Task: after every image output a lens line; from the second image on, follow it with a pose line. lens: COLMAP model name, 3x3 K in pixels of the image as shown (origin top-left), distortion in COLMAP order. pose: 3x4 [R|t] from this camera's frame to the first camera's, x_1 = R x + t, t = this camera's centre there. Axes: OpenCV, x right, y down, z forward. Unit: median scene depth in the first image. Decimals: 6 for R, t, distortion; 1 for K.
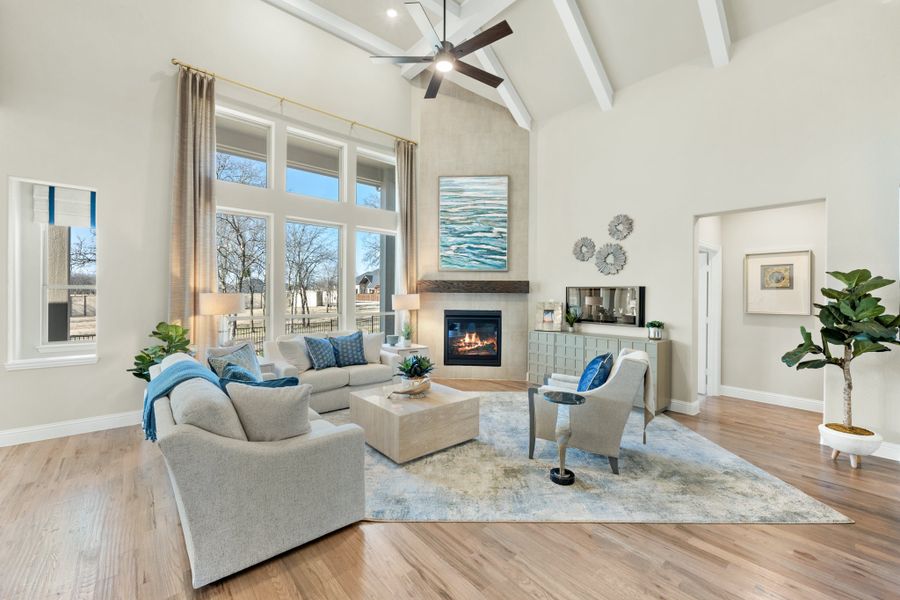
lens RADIAL K [[367.7, 0, 450.6], [0, 367.7, 298.3], [0, 0, 1]] dist [-0.000809, 0.000069]
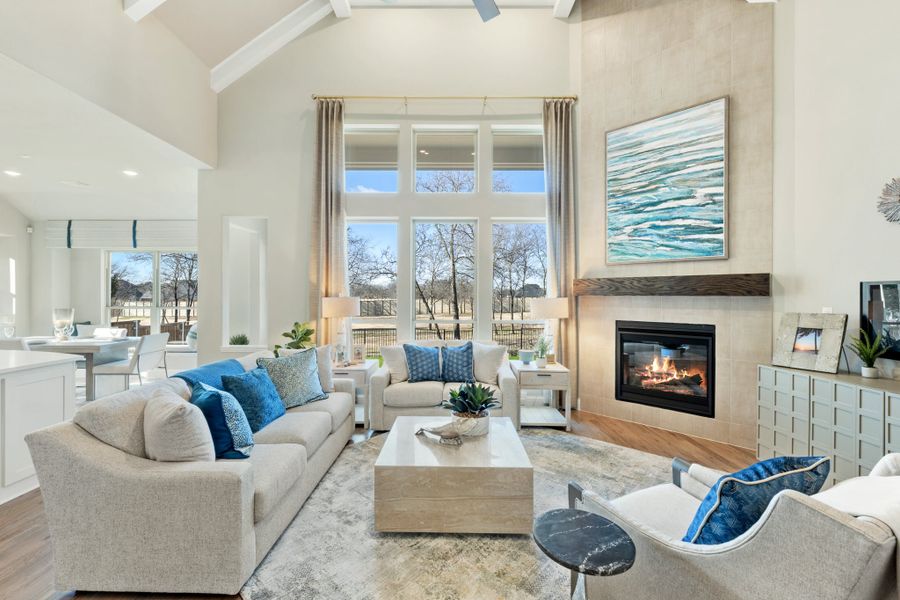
lens RADIAL K [[375.9, 0, 449.5], [0, 375.9, 296.9], [0, 0, 1]] dist [0.000620, 0.000151]
pose [[0.748591, -0.003390, -0.663023, 0.231976], [-0.005812, 0.999915, -0.011674, -0.002861], [0.663006, 0.012593, 0.748508, 0.268289]]
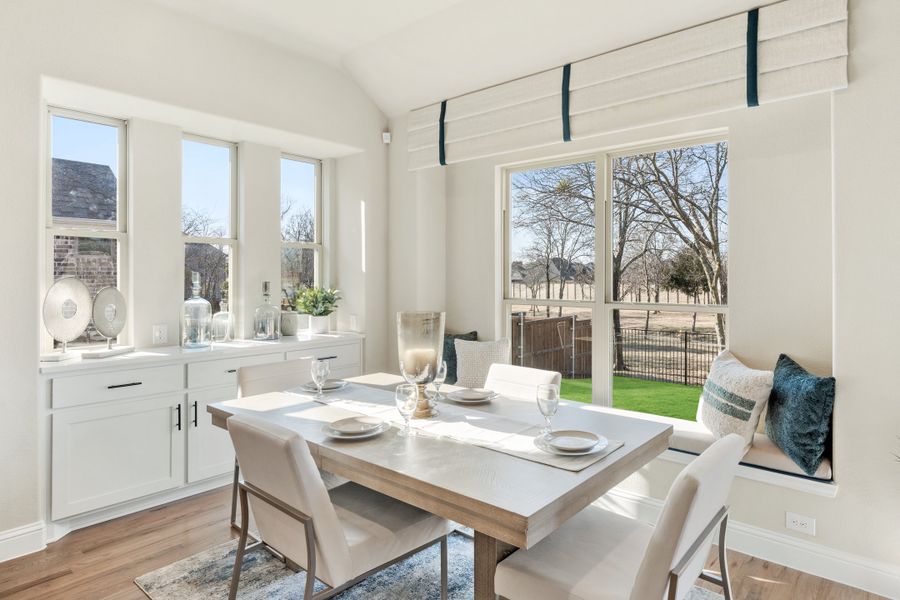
lens RADIAL K [[531.2, 0, 520.0], [0, 531.2, 275.7], [0, 0, 1]] dist [0.003614, 0.001009]
pose [[0.177072, -0.007452, -0.984170, -0.658327], [-0.010636, 0.999898, -0.009485, -0.002348], [0.984140, 0.012147, 0.176975, 0.332831]]
